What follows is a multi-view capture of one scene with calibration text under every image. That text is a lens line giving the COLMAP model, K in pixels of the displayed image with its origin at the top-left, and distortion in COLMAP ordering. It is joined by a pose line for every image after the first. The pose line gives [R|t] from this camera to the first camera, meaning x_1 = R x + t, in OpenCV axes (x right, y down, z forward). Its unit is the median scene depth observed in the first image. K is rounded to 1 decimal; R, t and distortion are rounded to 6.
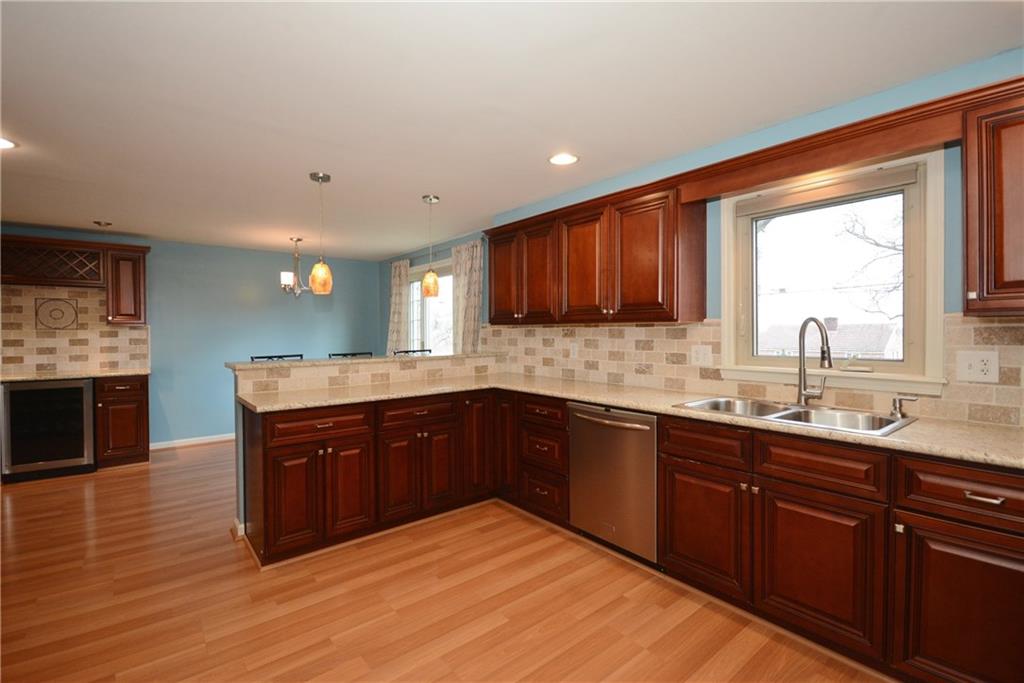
lens RADIAL K [[456.4, 0, 491.4], [0, 456.4, 333.7], [0, 0, 1]] dist [-0.001366, -0.000534]
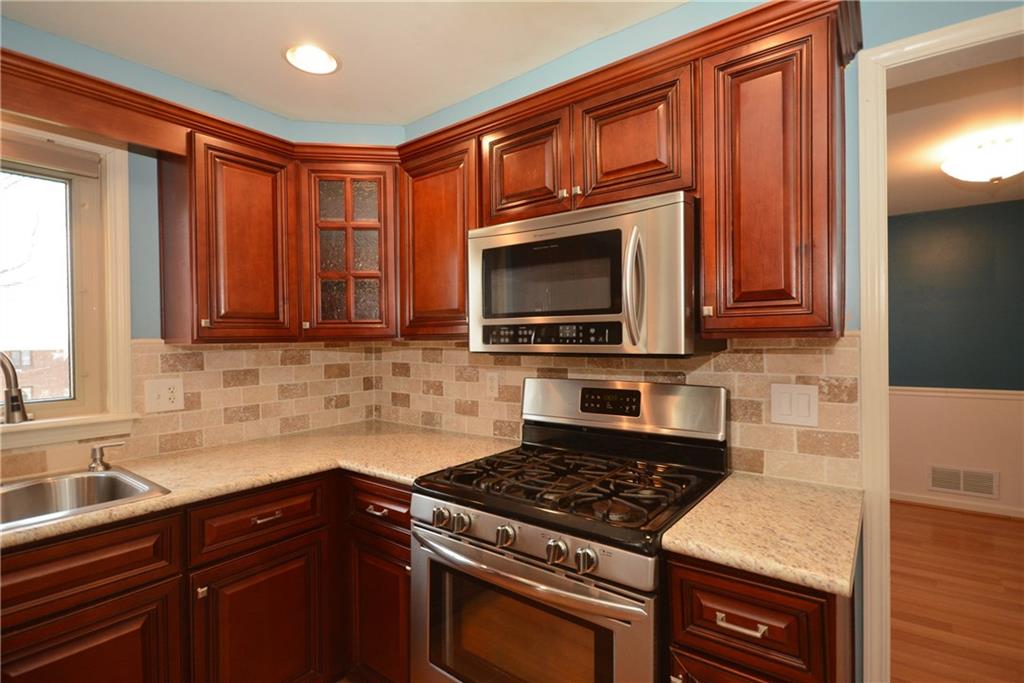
lens RADIAL K [[483.9, 0, 516.8], [0, 483.9, 342.1], [0, 0, 1]] dist [0.001987, 0.001649]
pose [[-0.276099, -0.003735, 0.961122, -0.079732], [0.012538, 0.999893, 0.007488, -0.025238], [-0.961047, 0.014118, -0.276023, 0.371069]]
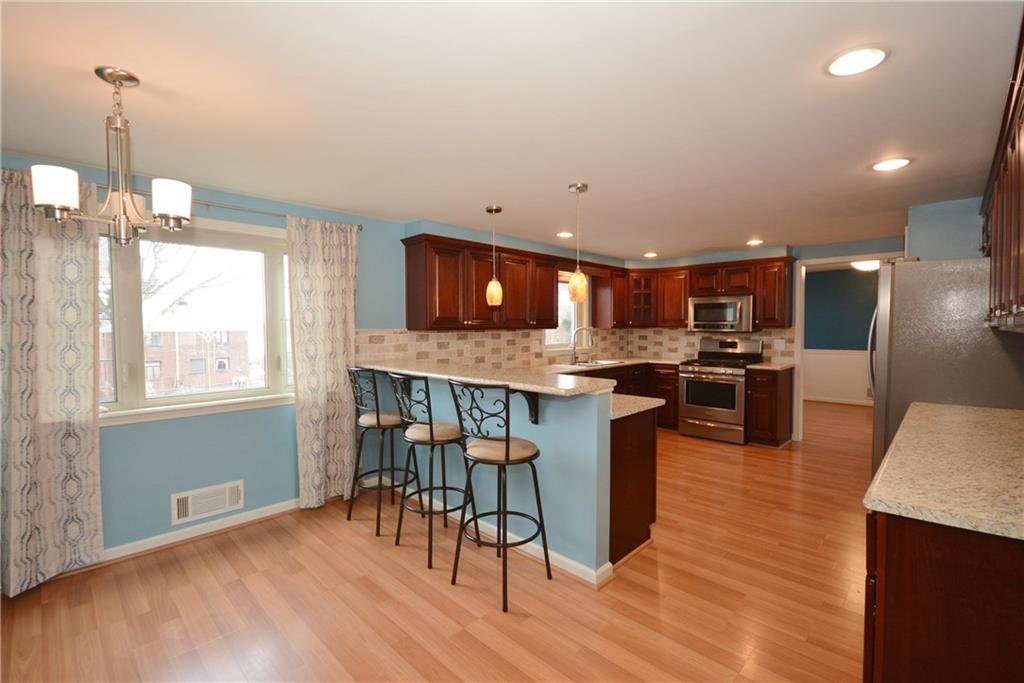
lens RADIAL K [[456.4, 0, 509.1], [0, 456.4, 343.1], [0, 0, 1]] dist [-0.001366, -0.000534]
pose [[-0.152182, -0.040191, 0.987535, -1.428572], [0.006488, 0.999111, 0.041662, -0.046282], [-0.988331, 0.012747, -0.151786, 1.394054]]
